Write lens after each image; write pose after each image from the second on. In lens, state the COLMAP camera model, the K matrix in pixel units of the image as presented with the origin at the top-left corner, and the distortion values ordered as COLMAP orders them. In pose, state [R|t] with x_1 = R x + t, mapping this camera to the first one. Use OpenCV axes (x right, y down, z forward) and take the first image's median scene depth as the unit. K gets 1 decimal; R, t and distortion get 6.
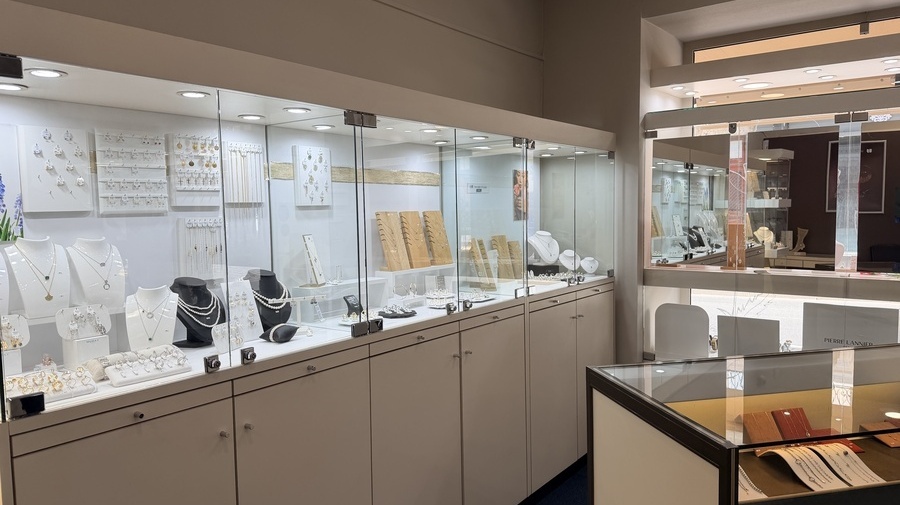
lens RADIAL K [[631.0, 0, 450.0], [0, 631.0, 252.5], [0, 0, 1]] dist [-0.001377, -0.104459]
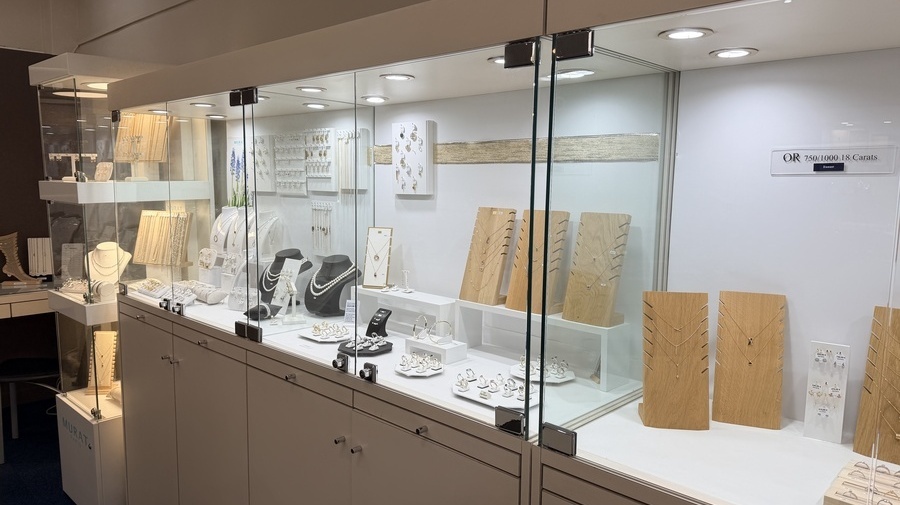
lens RADIAL K [[631.1, 0, 452.0], [0, 631.1, 266.0], [0, 0, 1]] dist [0.074587, -0.098328]
pose [[-0.141868, 0.145611, -0.979117, 0.662830], [-0.077491, 0.984453, 0.157632, -0.130172], [0.986848, 0.098236, -0.128379, 1.302932]]
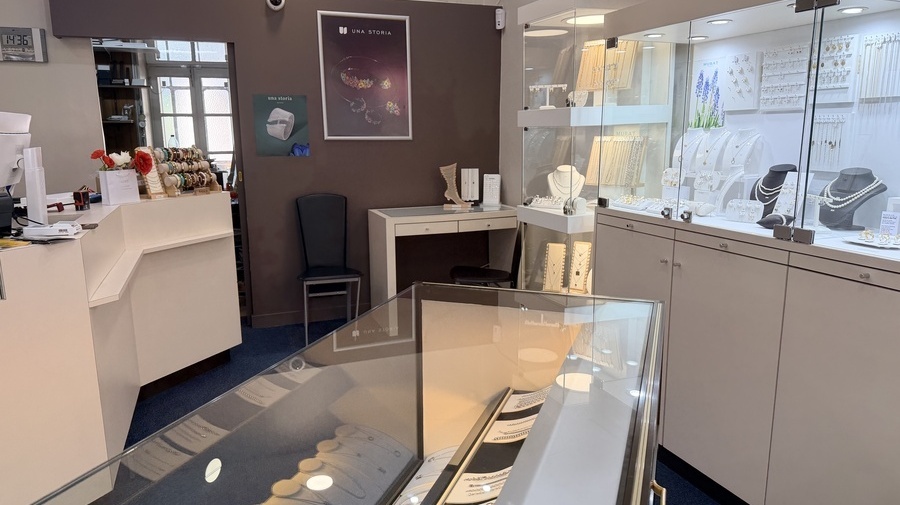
lens RADIAL K [[631.1, 0, 452.0], [0, 631.1, 266.0], [0, 0, 1]] dist [0.074587, -0.098328]
pose [[-0.548354, 0.191915, -0.813927, 0.869189], [-0.041806, 0.965801, 0.255891, -0.053378], [0.835201, 0.174345, -0.521577, 1.010832]]
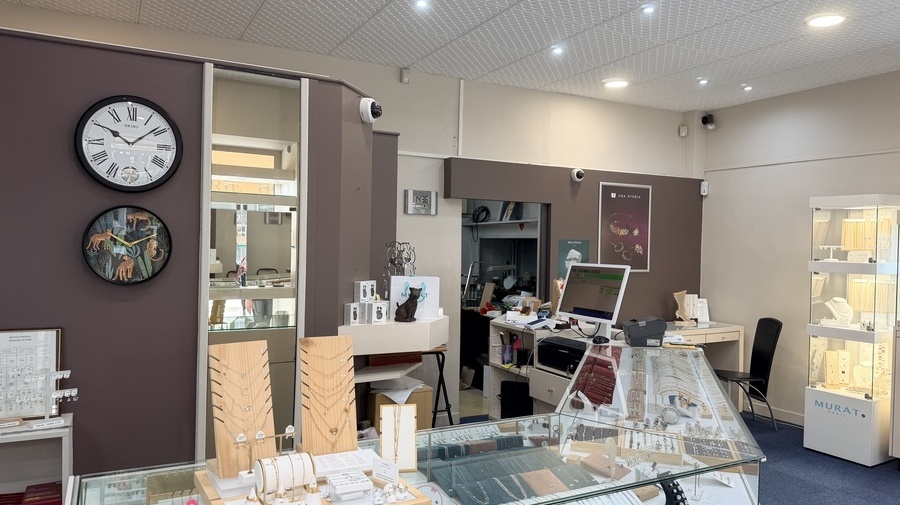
lens RADIAL K [[629.6, 0, 450.0], [0, 629.6, 252.5], [0, 0, 1]] dist [0.007811, 0.001387]
pose [[-0.448235, 0.018530, -0.893724, 2.067677], [-0.070768, 0.995912, 0.056141, -0.097233], [0.891110, 0.088411, -0.445091, 0.151482]]
